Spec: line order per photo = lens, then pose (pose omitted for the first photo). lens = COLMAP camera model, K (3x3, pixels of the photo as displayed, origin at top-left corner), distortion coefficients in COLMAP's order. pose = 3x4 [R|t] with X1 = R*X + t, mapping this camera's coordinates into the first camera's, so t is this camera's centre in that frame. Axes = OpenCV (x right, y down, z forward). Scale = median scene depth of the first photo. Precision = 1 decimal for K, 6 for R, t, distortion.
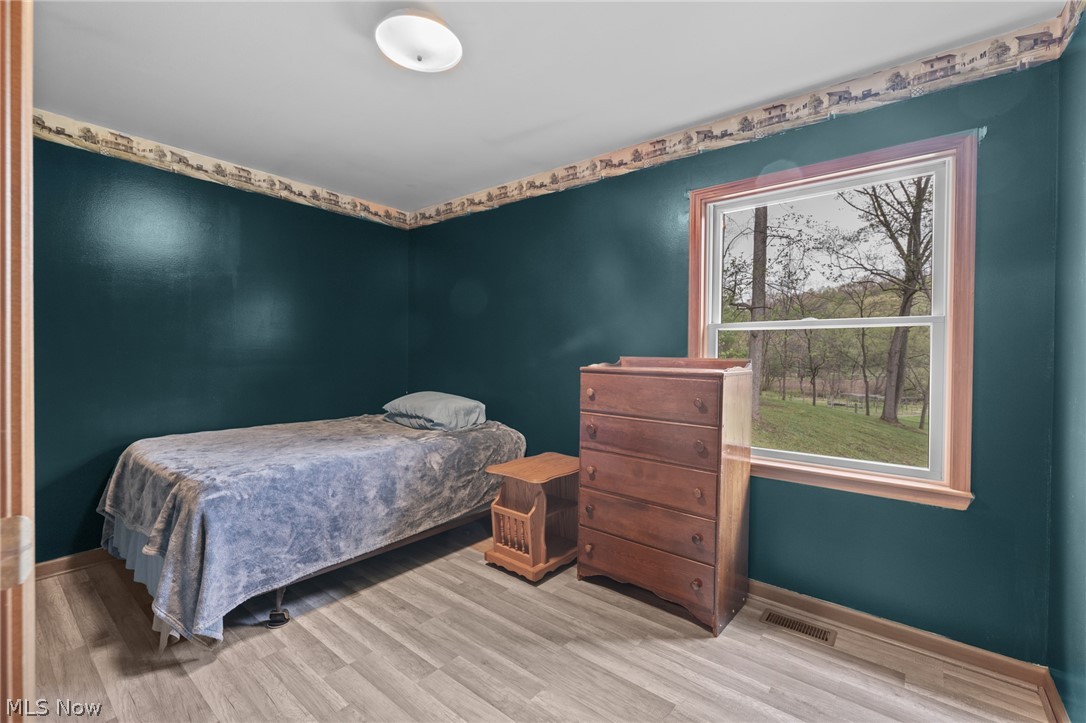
lens RADIAL K [[469.6, 0, 543.0], [0, 469.6, 361.5], [0, 0, 1]] dist [0.011673, 0.000020]
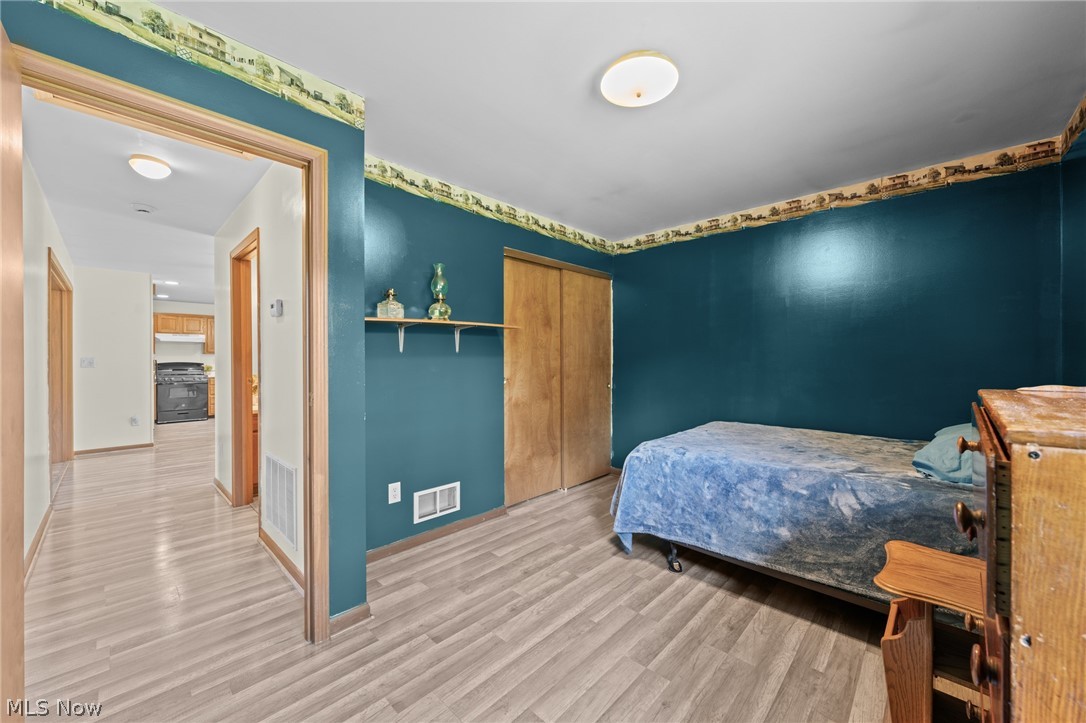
lens RADIAL K [[412.5, 0, 545.5], [0, 412.5, 358.9], [0, 0, 1]] dist [-0.000528, -0.000113]
pose [[-0.068334, -0.010679, -0.997605, 0.529422], [-0.017521, 0.999801, -0.009502, -0.006216], [0.997509, 0.016830, -0.068508, 0.633080]]
